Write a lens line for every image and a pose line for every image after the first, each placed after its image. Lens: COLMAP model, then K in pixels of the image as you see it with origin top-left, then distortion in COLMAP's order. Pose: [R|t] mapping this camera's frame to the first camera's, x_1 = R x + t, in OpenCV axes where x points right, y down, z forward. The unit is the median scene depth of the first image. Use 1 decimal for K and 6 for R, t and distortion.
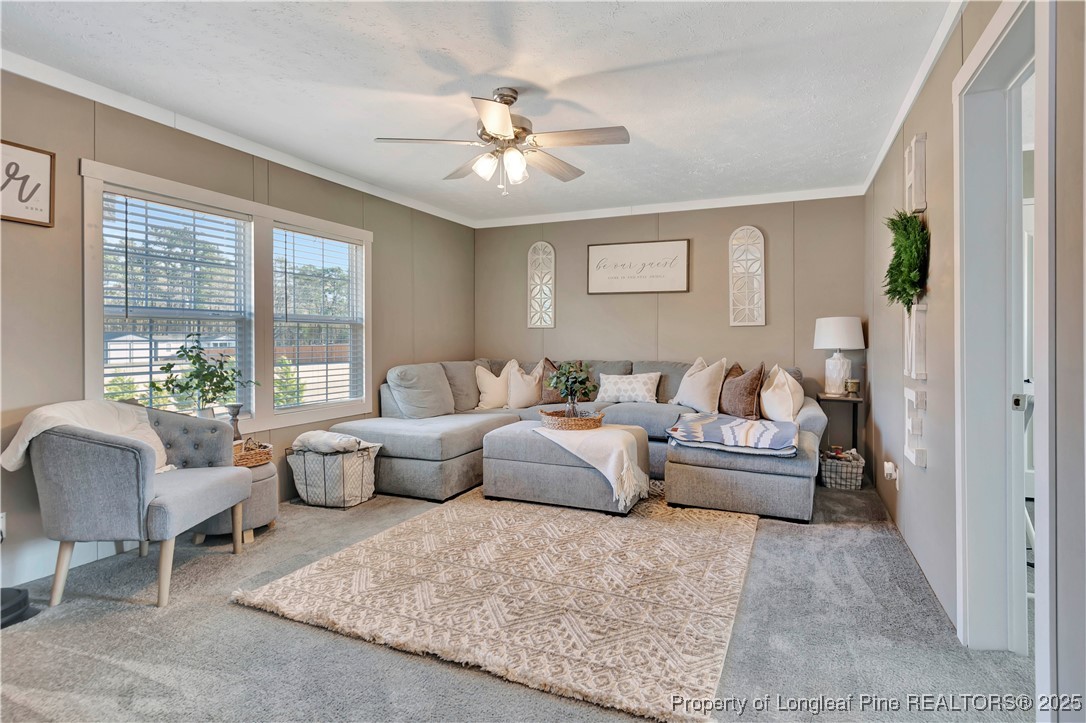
lens RADIAL K [[568.3, 0, 543.0], [0, 568.3, 340.5], [0, 0, 1]] dist [-0.001576, -0.000783]
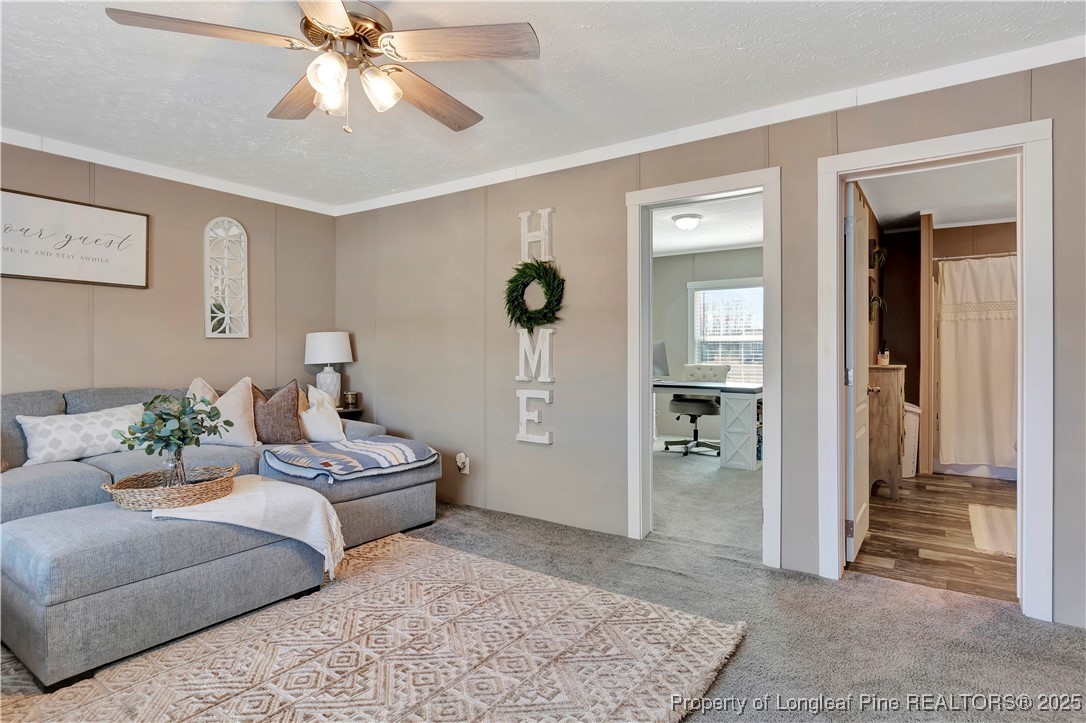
lens RADIAL K [[577.3, 0, 556.9], [0, 577.3, 350.1], [0, 0, 1]] dist [-0.001188, -0.002166]
pose [[0.177943, 0.000409, 0.984041, -0.428602], [0.006128, 0.999980, -0.001524, -0.004095], [-0.984022, 0.006301, 0.177937, 0.423189]]
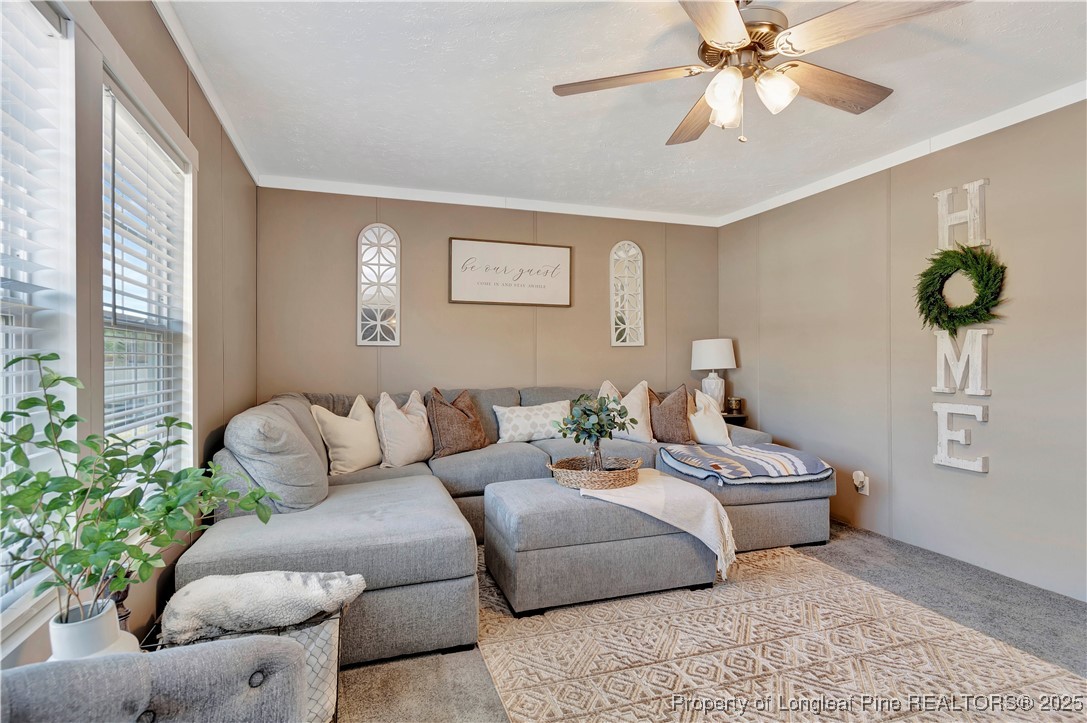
lens RADIAL K [[574.9, 0, 548.0], [0, 574.9, 351.9], [0, 0, 1]] dist [-0.000360, -0.001660]
pose [[0.732240, 0.004165, 0.681034, -0.436457], [0.007181, 0.999878, -0.013836, -0.004163], [-0.681009, 0.015021, 0.732121, 0.436266]]
